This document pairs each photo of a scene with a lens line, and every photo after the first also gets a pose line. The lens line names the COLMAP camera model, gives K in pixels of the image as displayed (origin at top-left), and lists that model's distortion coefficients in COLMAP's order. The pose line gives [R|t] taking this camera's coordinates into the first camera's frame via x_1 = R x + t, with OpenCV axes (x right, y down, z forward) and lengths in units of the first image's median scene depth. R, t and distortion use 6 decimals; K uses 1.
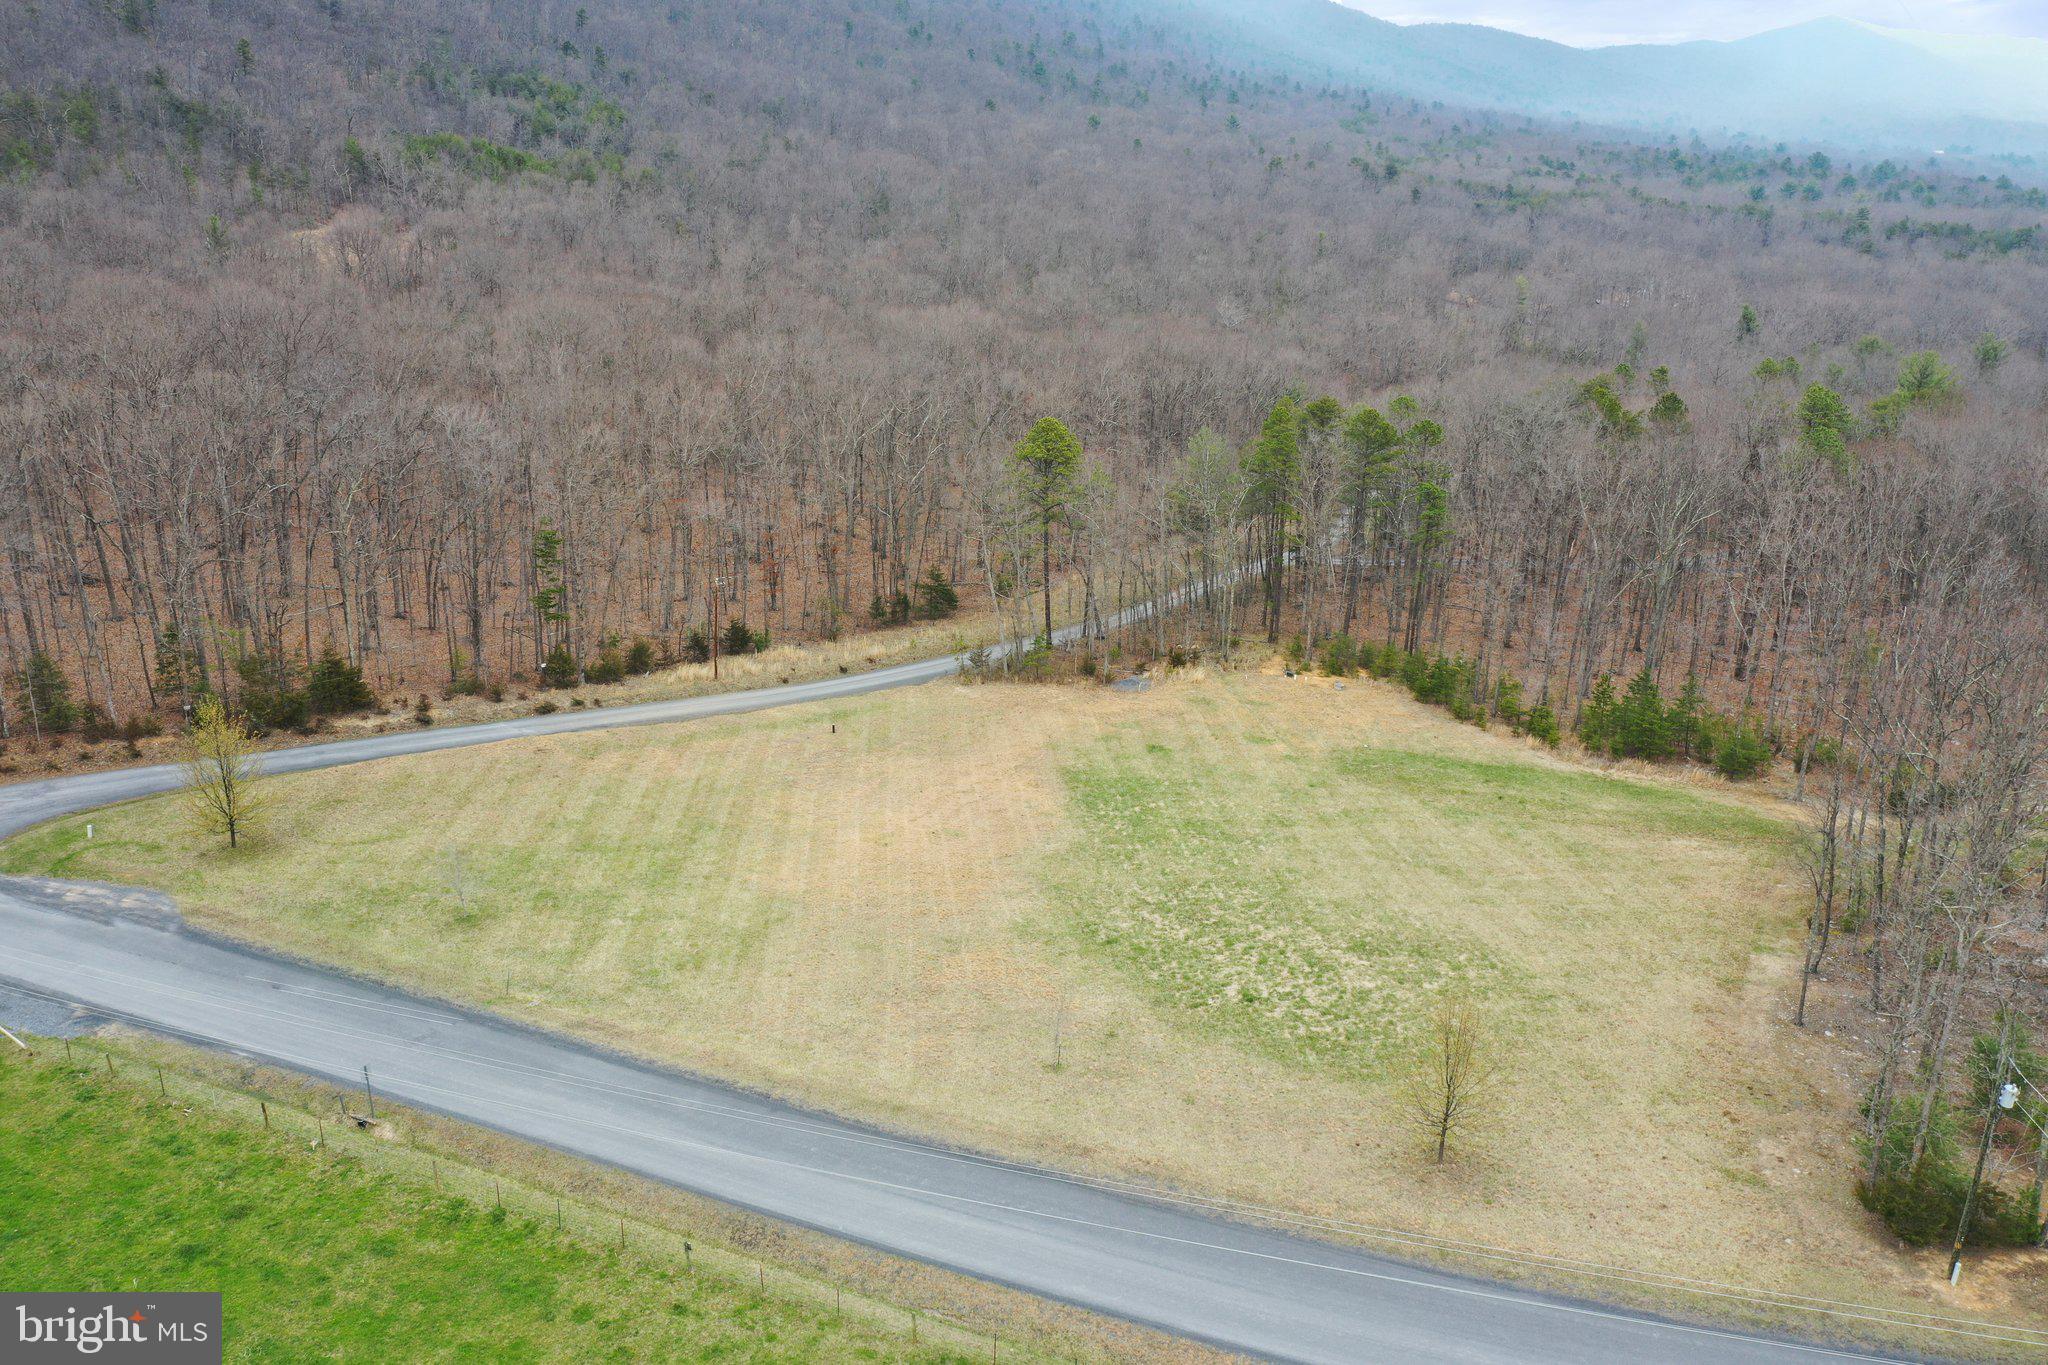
lens RADIAL K [[1616.0, 0, 1012.5], [0, 1616.0, 675.7], [0, 0, 1]] dist [-0.002327, -0.004493]
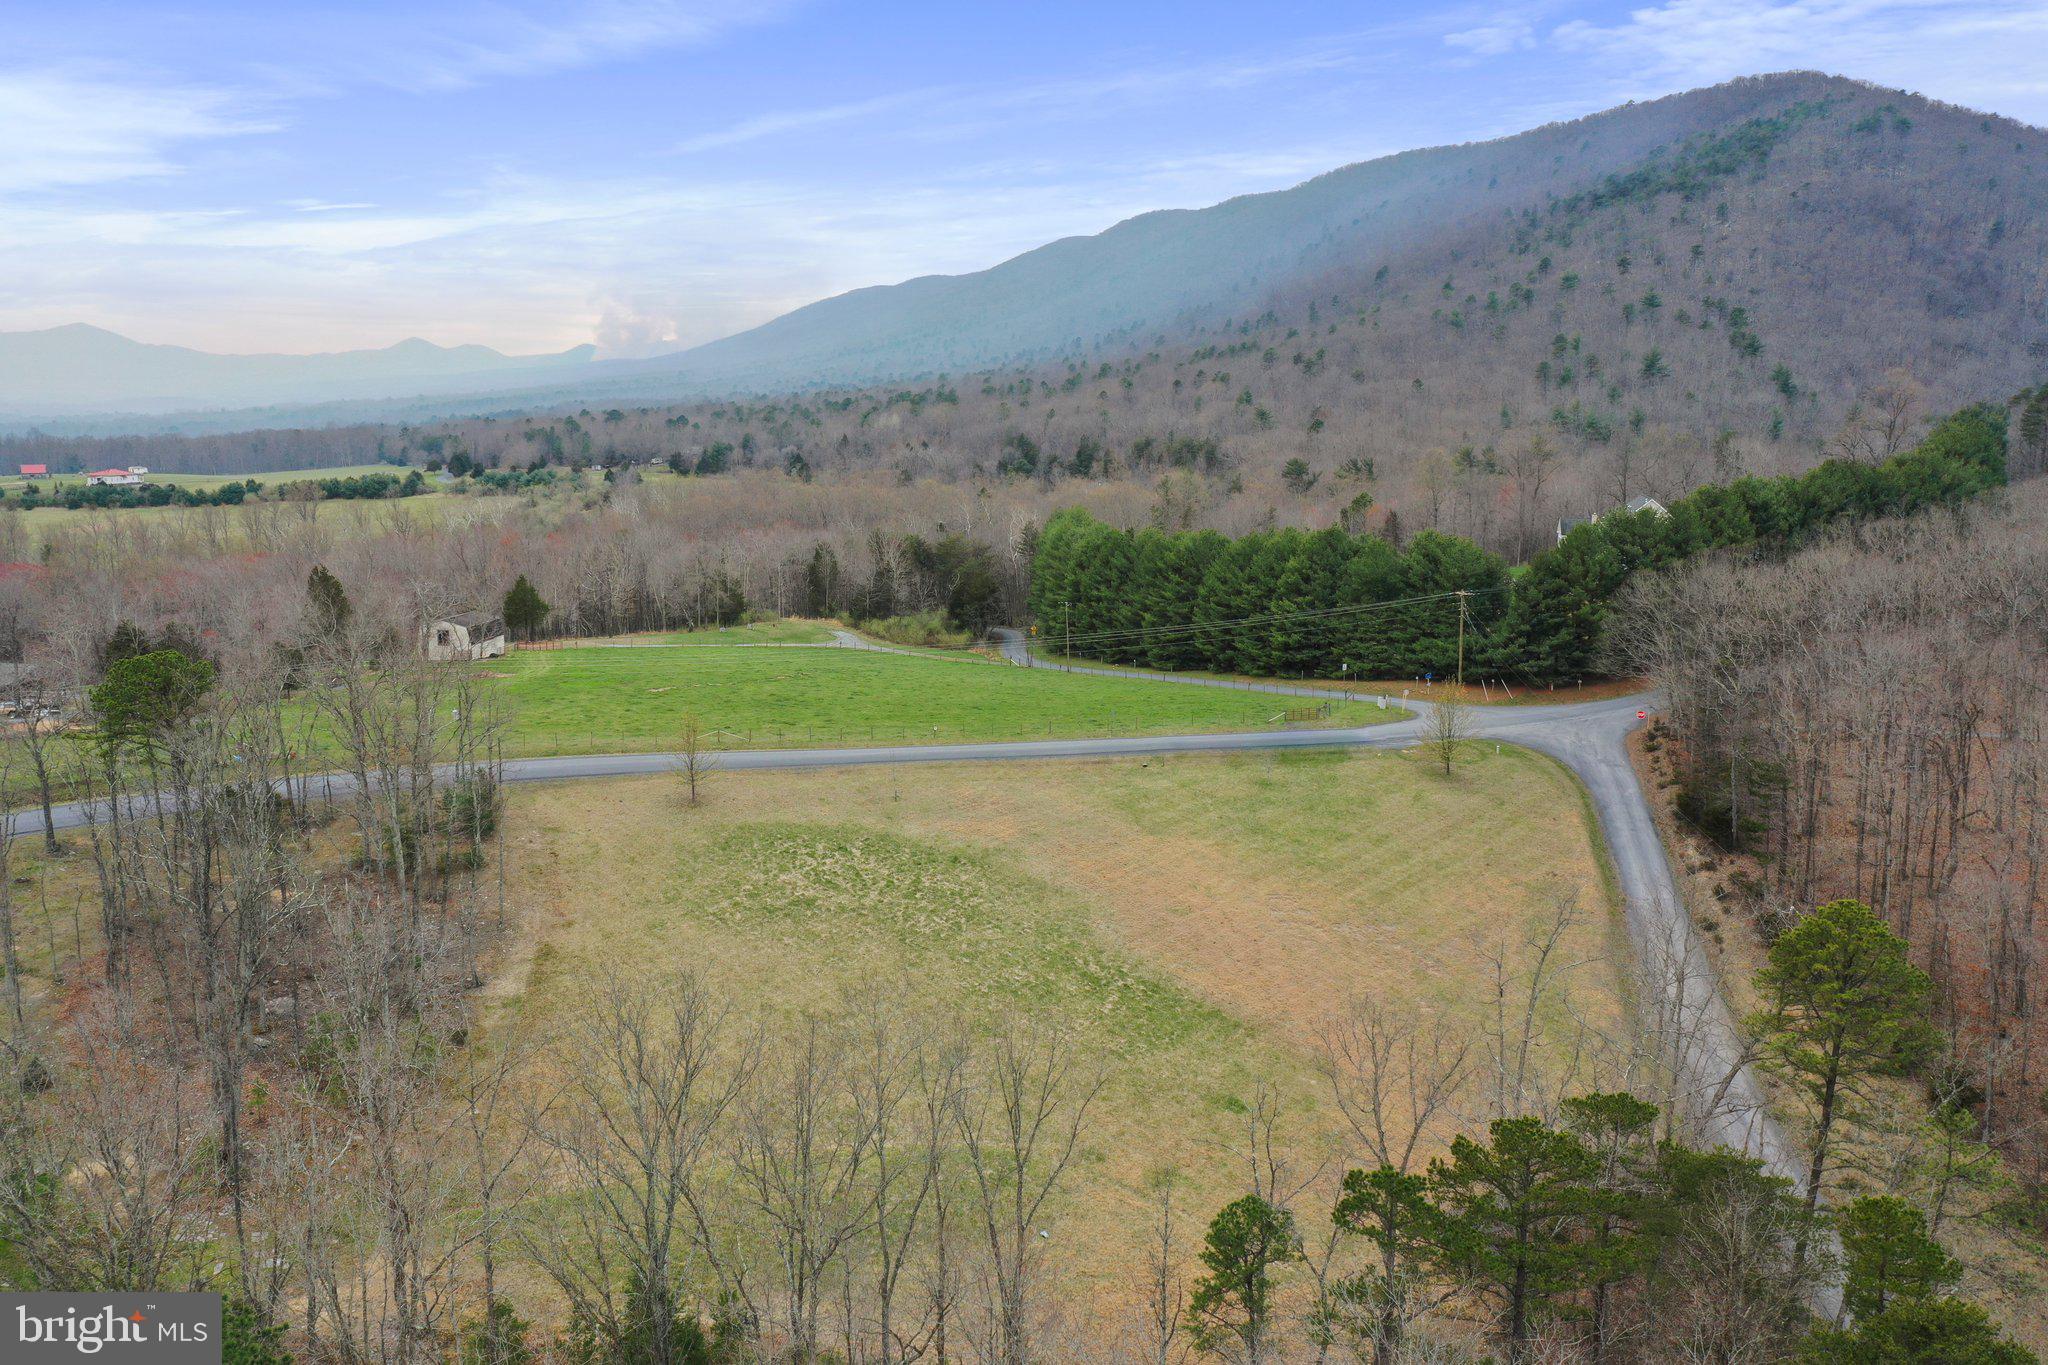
lens RADIAL K [[1616.0, 0, 1009.7], [0, 1616.0, 676.1], [0, 0, 1]] dist [-0.002327, -0.004493]
pose [[-0.804710, 0.099929, -0.585197, 0.669439], [-0.214725, 0.870003, 0.443834, -0.499918], [0.553475, 0.482814, -0.678643, 1.503224]]
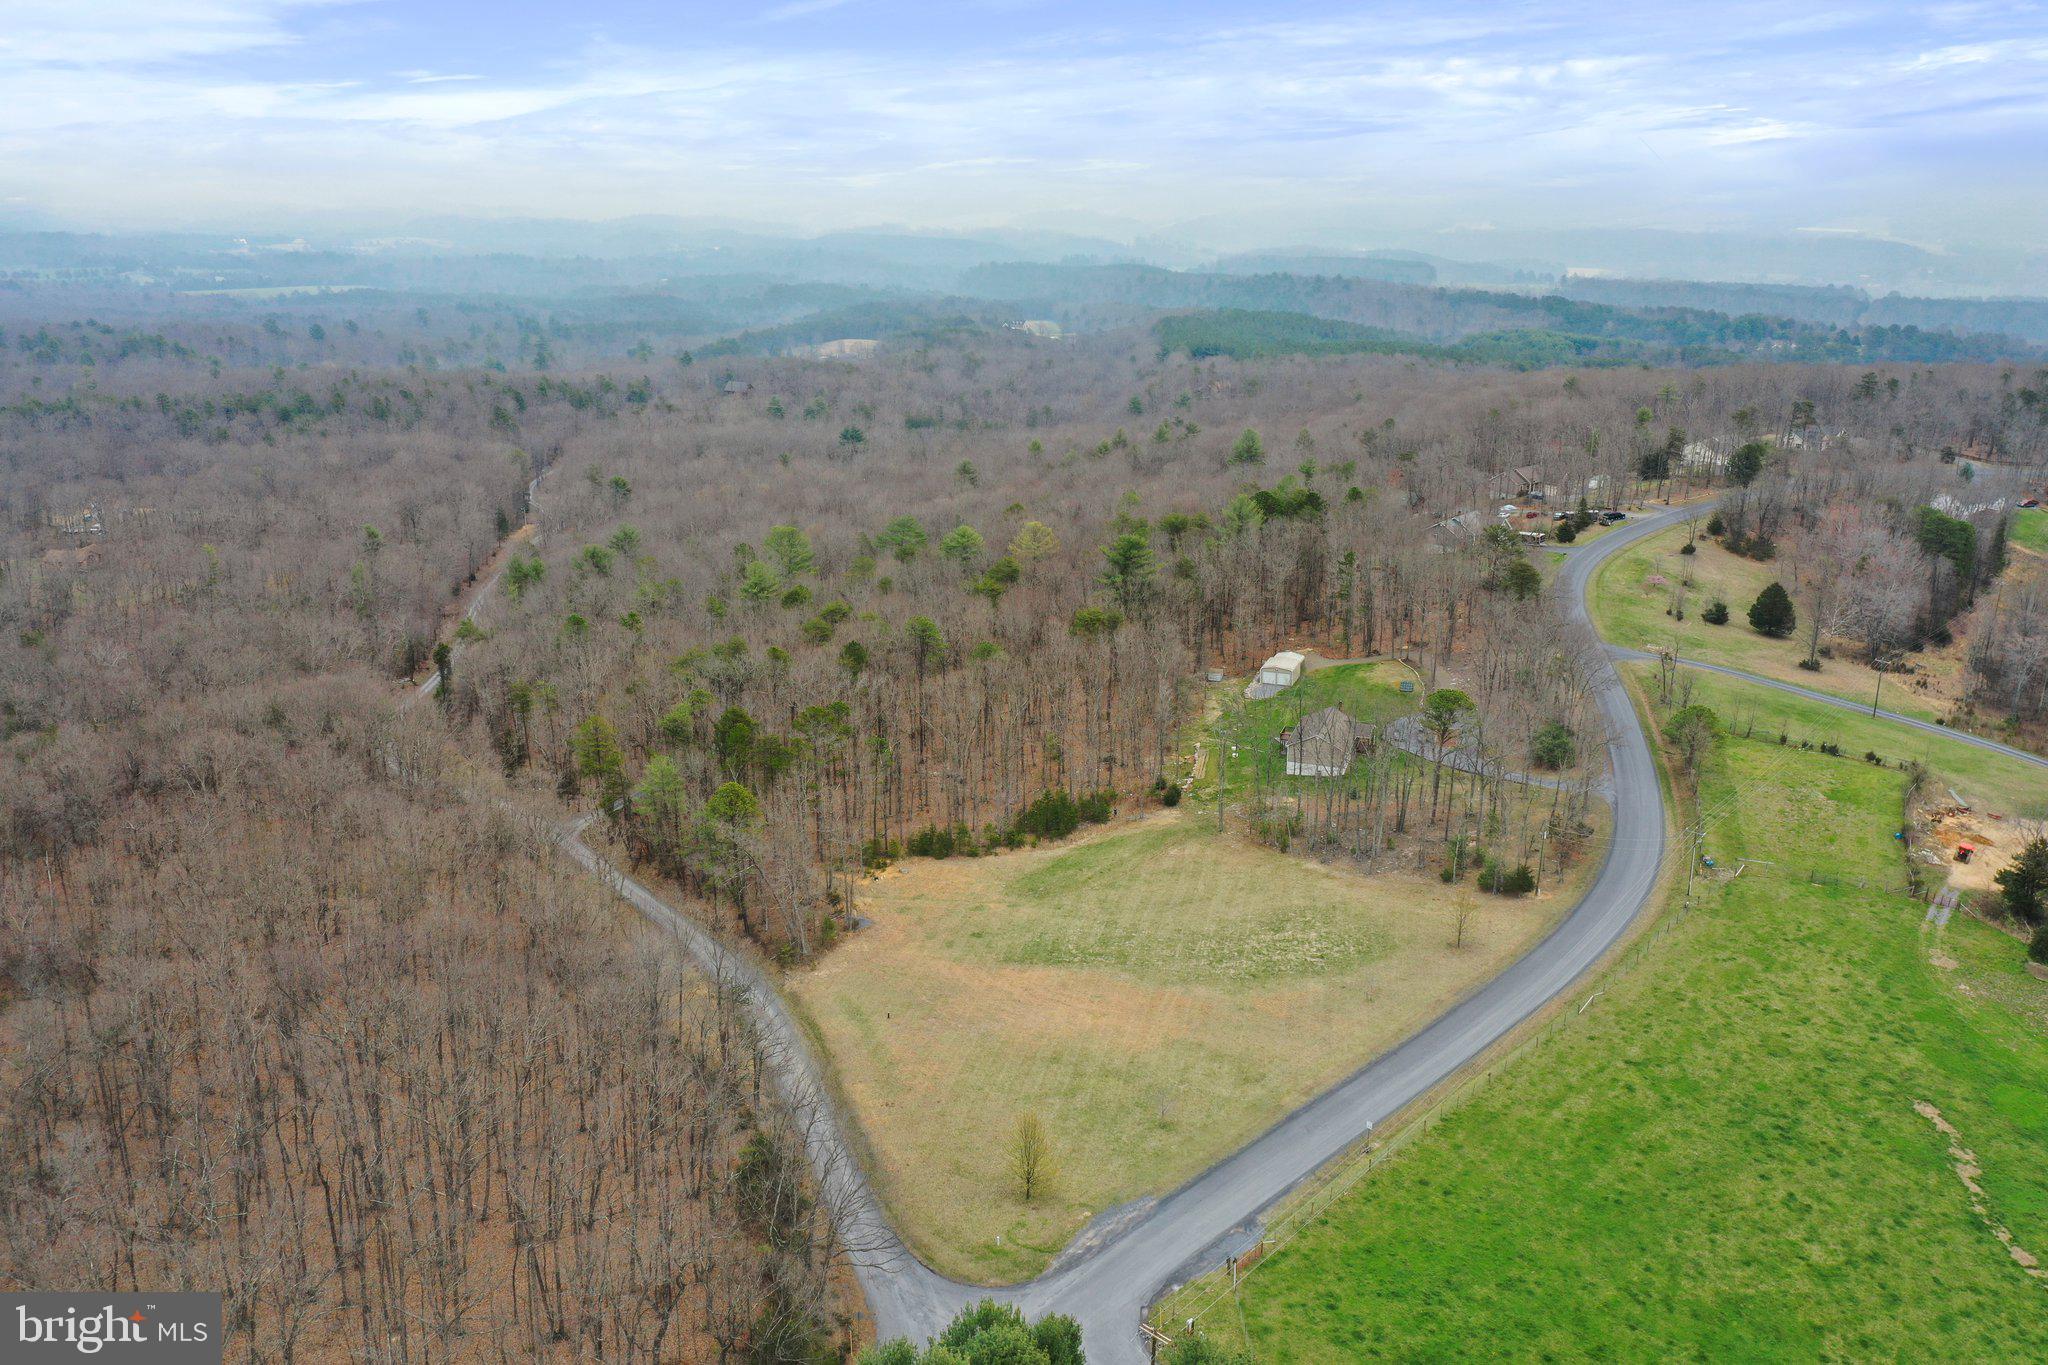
lens RADIAL K [[1616.0, 0, 1018.1], [0, 1616.0, 671.8], [0, 0, 1]] dist [-0.002327, -0.004493]
pose [[0.379029, -0.290168, 0.878715, -1.420328], [0.326180, 0.930515, 0.166577, -0.522506], [-0.865993, 0.223481, 0.447339, 0.165718]]
